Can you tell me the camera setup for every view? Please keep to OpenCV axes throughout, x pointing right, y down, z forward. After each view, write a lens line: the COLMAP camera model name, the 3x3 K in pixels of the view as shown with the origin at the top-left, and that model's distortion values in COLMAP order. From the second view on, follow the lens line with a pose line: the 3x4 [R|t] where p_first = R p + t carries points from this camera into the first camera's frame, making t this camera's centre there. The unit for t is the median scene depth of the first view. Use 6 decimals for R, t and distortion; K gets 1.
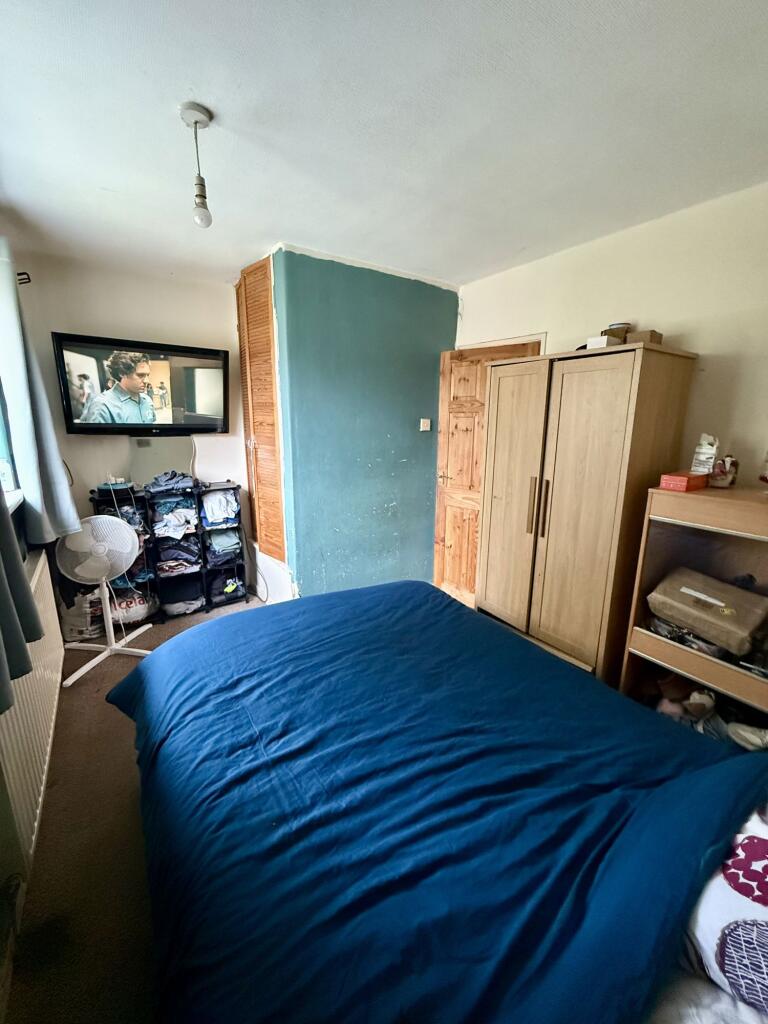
lens RADIAL K [[419.0, 0, 383.1], [0, 419.0, 509.9], [0, 0, 1]] dist [-0.000197, 0.000538]
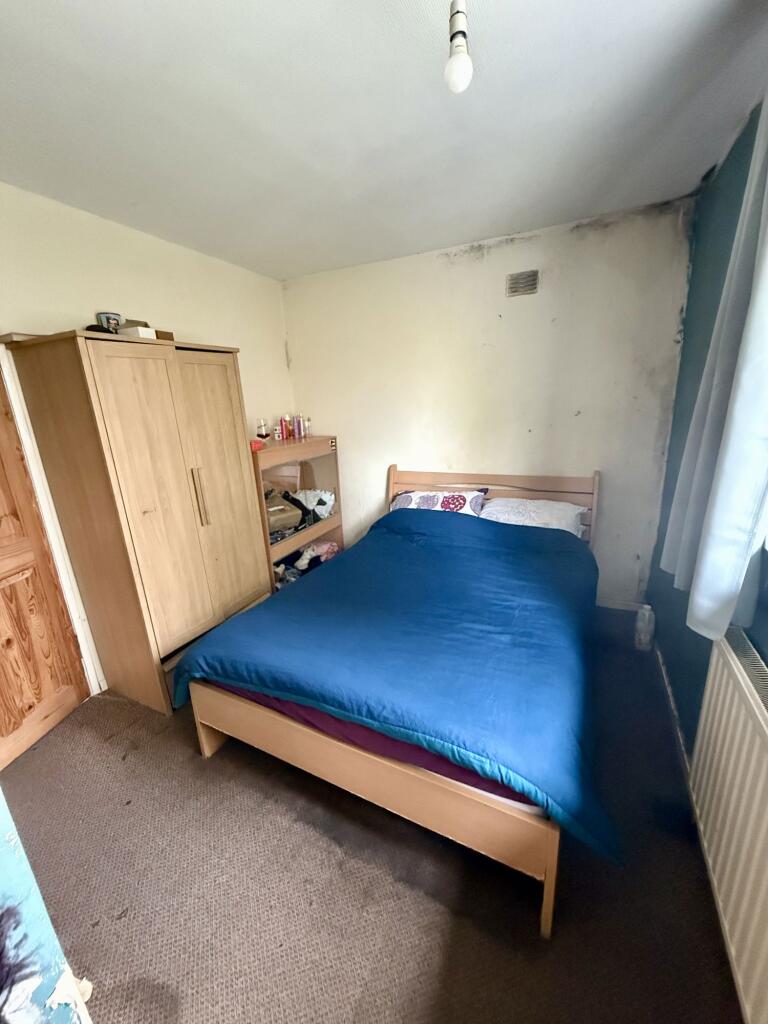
lens RADIAL K [[399.9, 0, 376.0], [0, 399.9, 508.4], [0, 0, 1]] dist [0.000576, 0.000198]
pose [[-0.494086, -0.204223, 0.845087, -0.651331], [0.248967, 0.898078, 0.362589, -0.225680], [-0.833003, 0.389549, -0.392883, 1.059080]]
